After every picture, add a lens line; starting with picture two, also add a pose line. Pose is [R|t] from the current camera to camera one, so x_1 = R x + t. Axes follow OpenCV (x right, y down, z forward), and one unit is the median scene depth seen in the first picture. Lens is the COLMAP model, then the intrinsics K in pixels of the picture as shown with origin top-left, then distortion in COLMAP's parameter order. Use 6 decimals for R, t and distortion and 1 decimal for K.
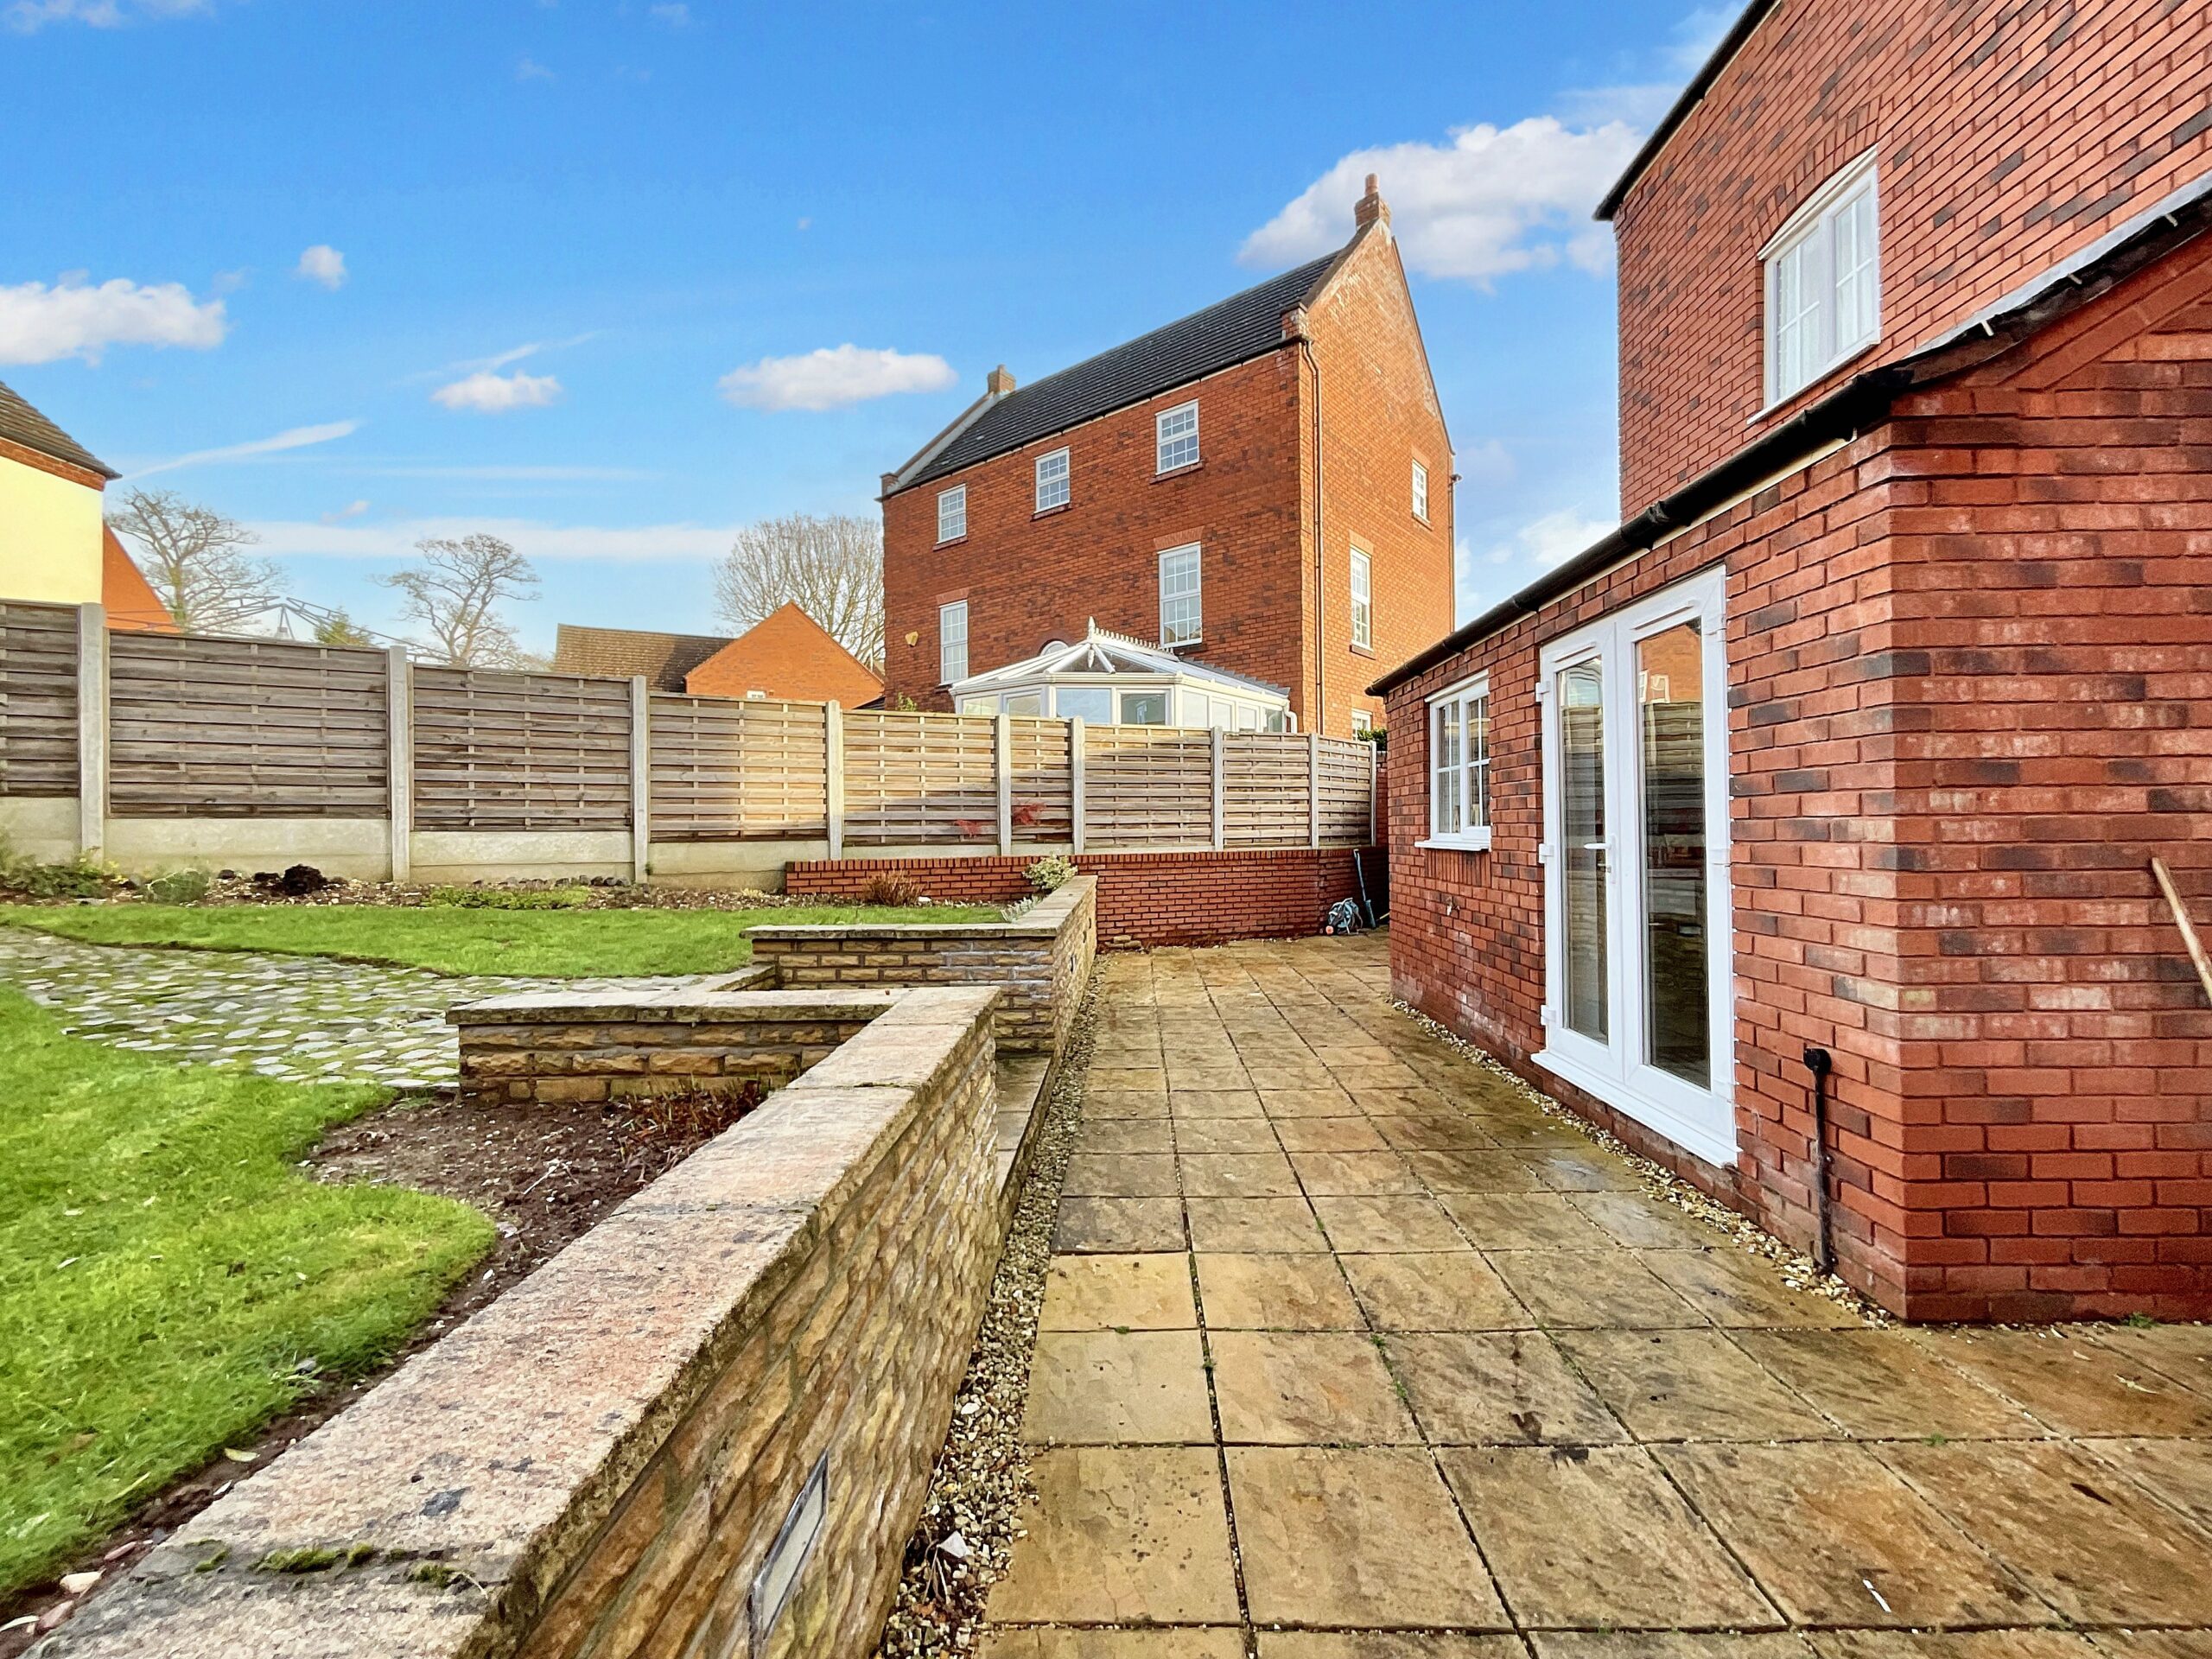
lens RADIAL K [[898.8, 0, 1104.3], [0, 898.8, 830.1], [0, 0, 1]] dist [-0.004413, 0.003052]
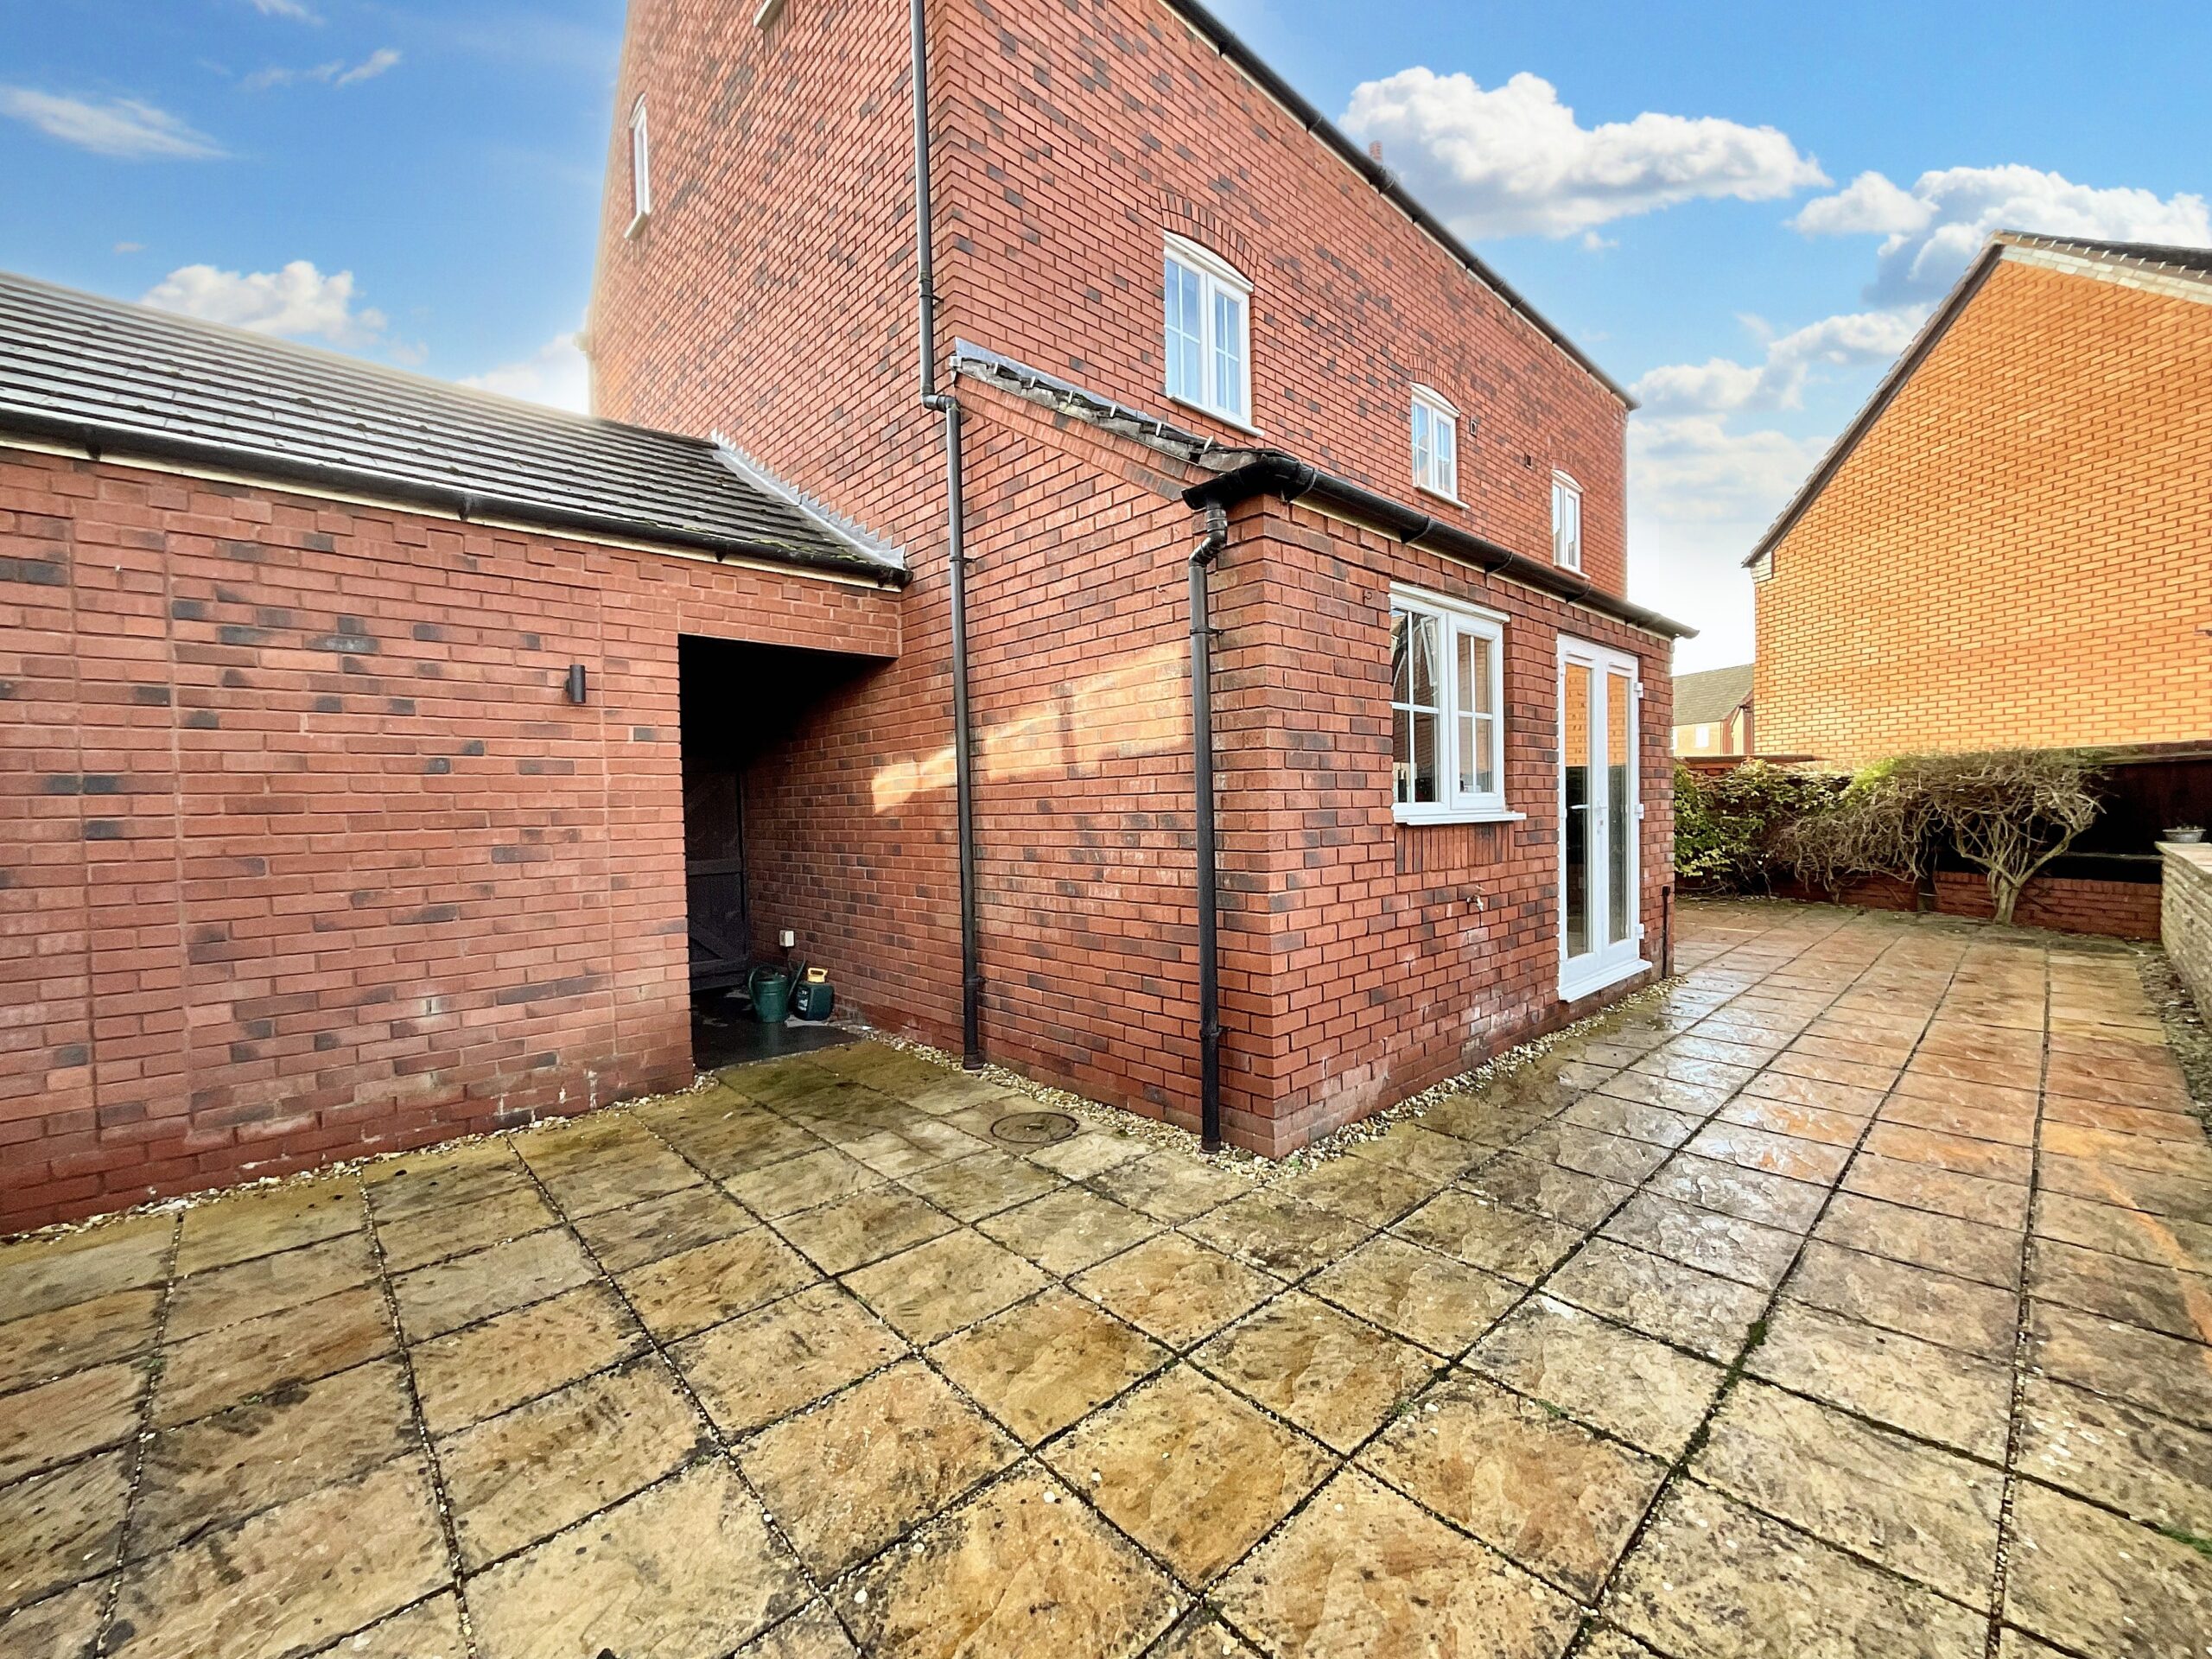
lens RADIAL K [[898.8, 0, 1112.7], [0, 898.8, 827.1], [0, 0, 1]] dist [-0.004413, 0.003052]
pose [[-0.700948, 0.004726, 0.713197, 0.037892], [0.024925, 0.999530, 0.017873, 0.002065], [-0.712777, 0.030305, -0.700736, 1.171254]]
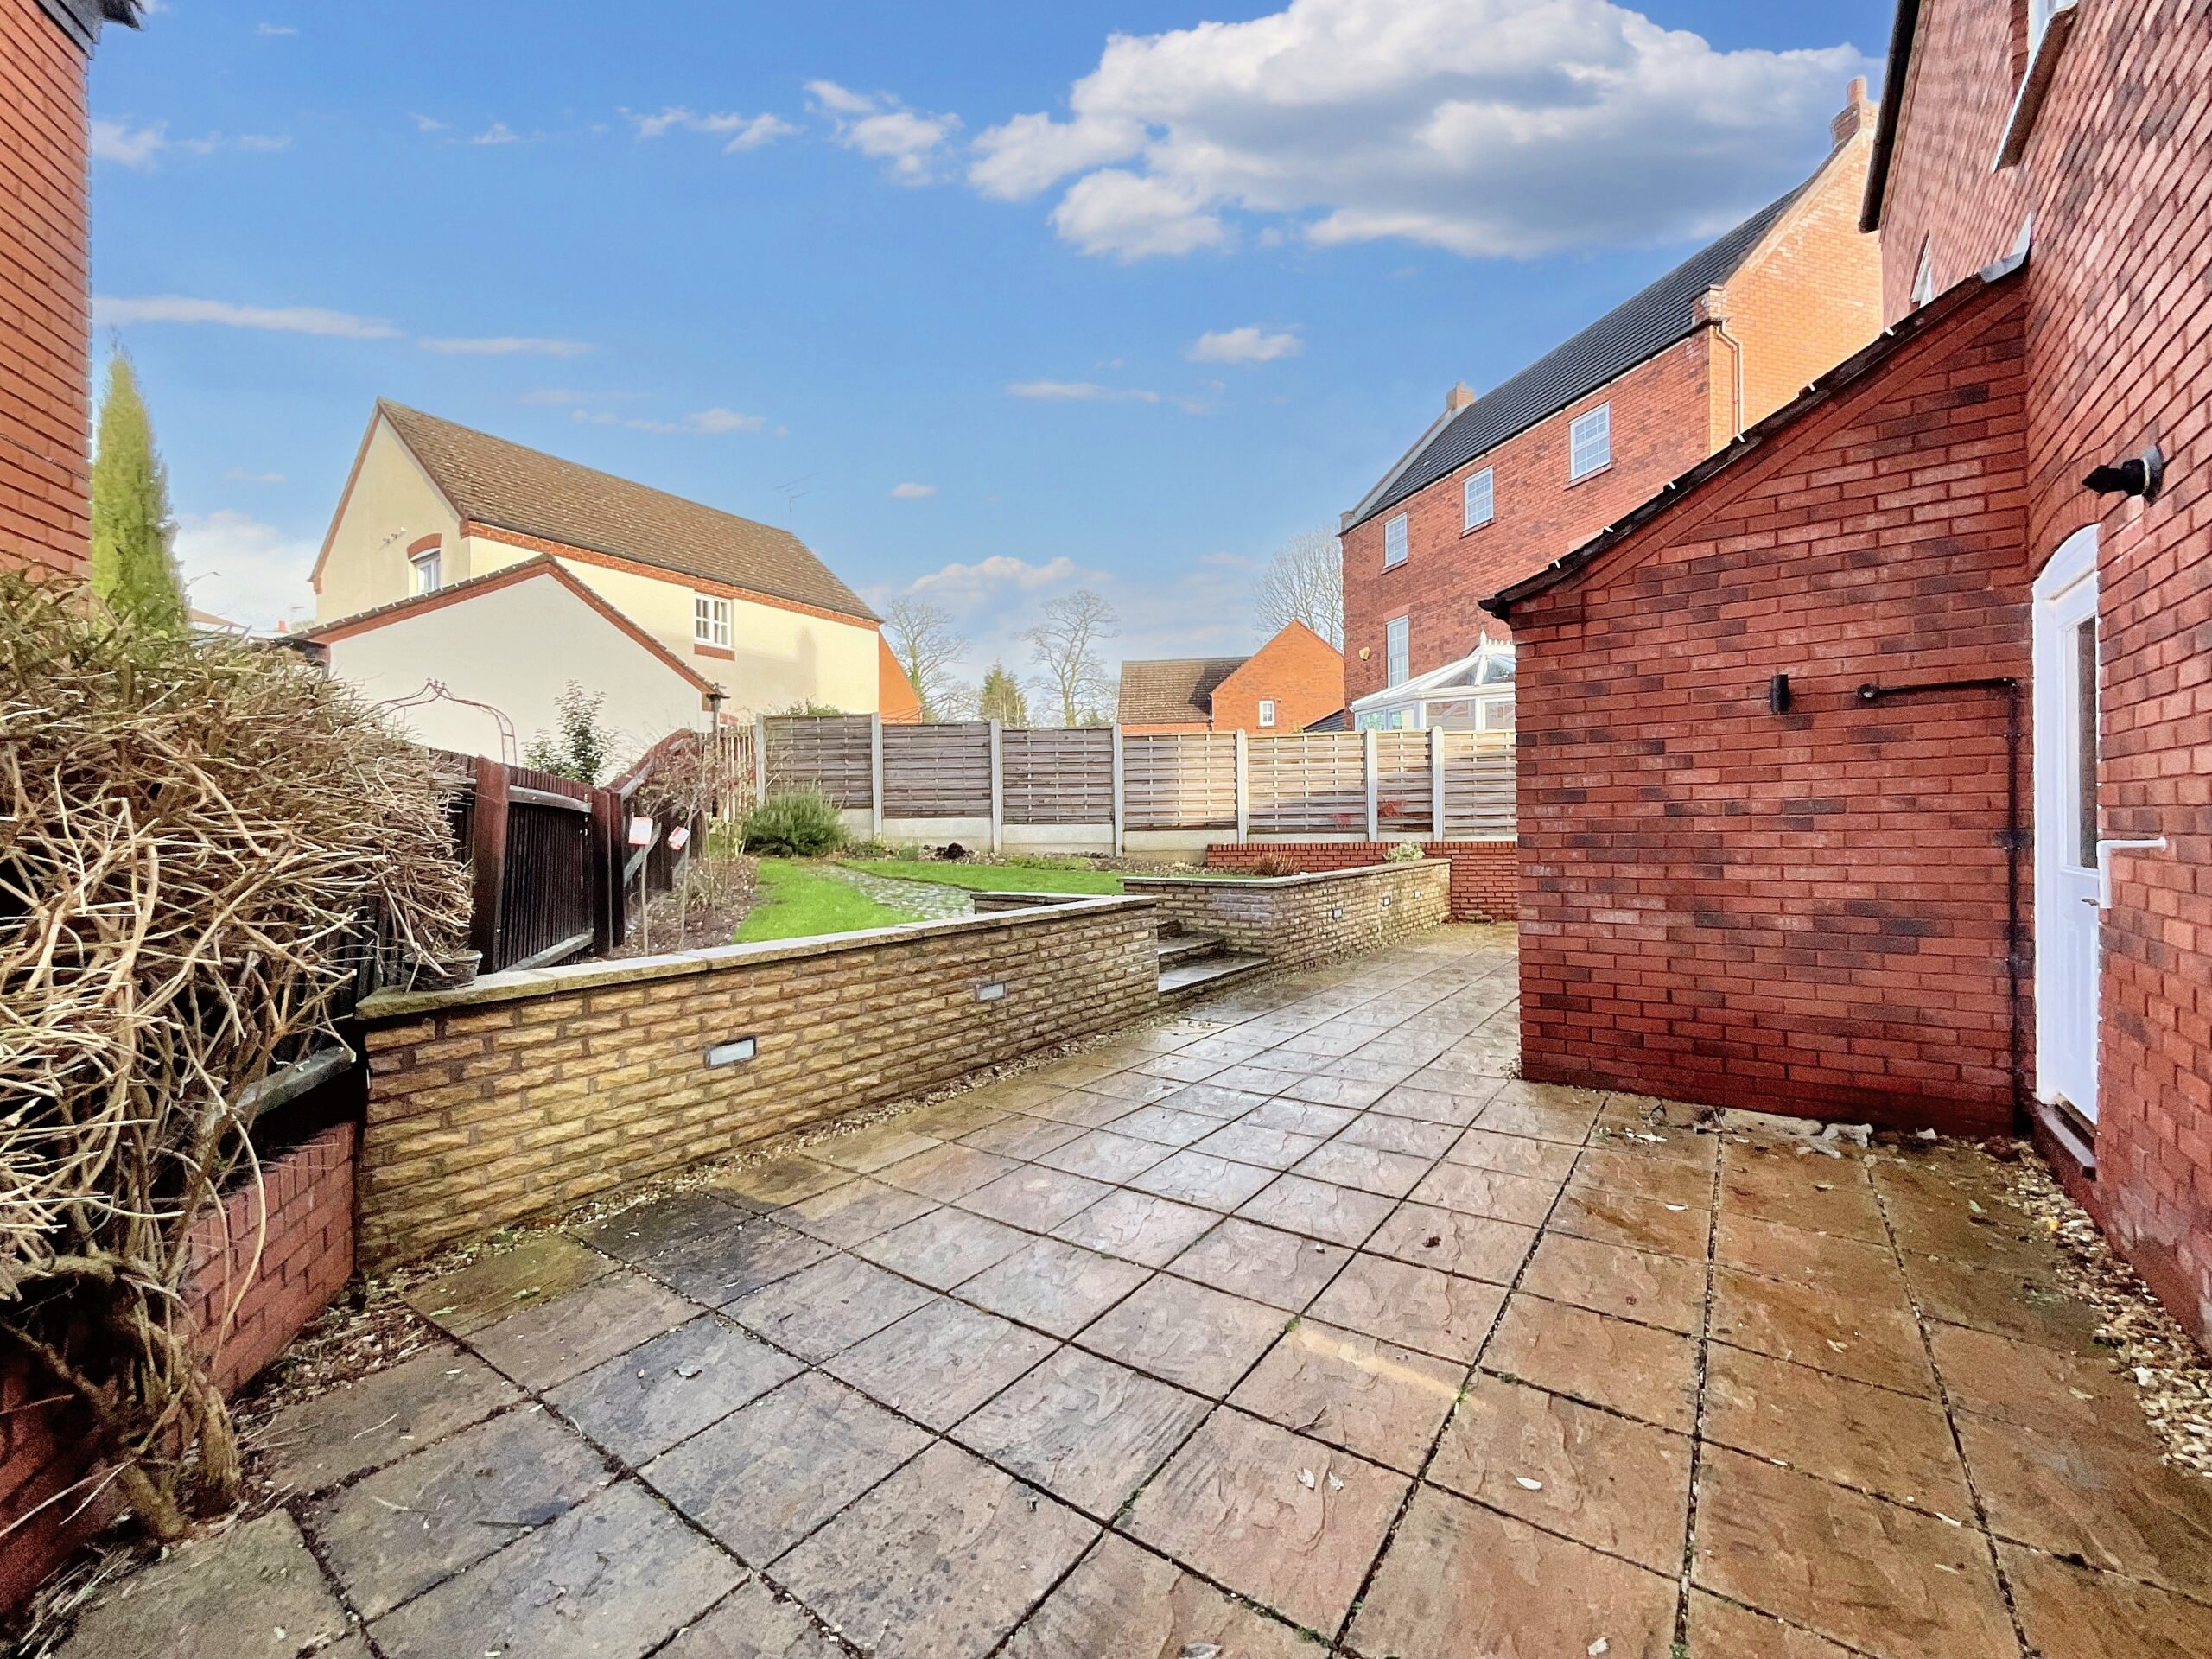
lens RADIAL K [[898.8, 0, 1108.7], [0, 898.8, 836.3], [0, 0, 1]] dist [-0.004413, 0.003052]
pose [[0.830121, 0.004498, -0.557565, 0.350026], [0.006719, 0.999814, 0.018070, -0.005505], [0.557543, -0.018747, 0.829937, -0.314316]]
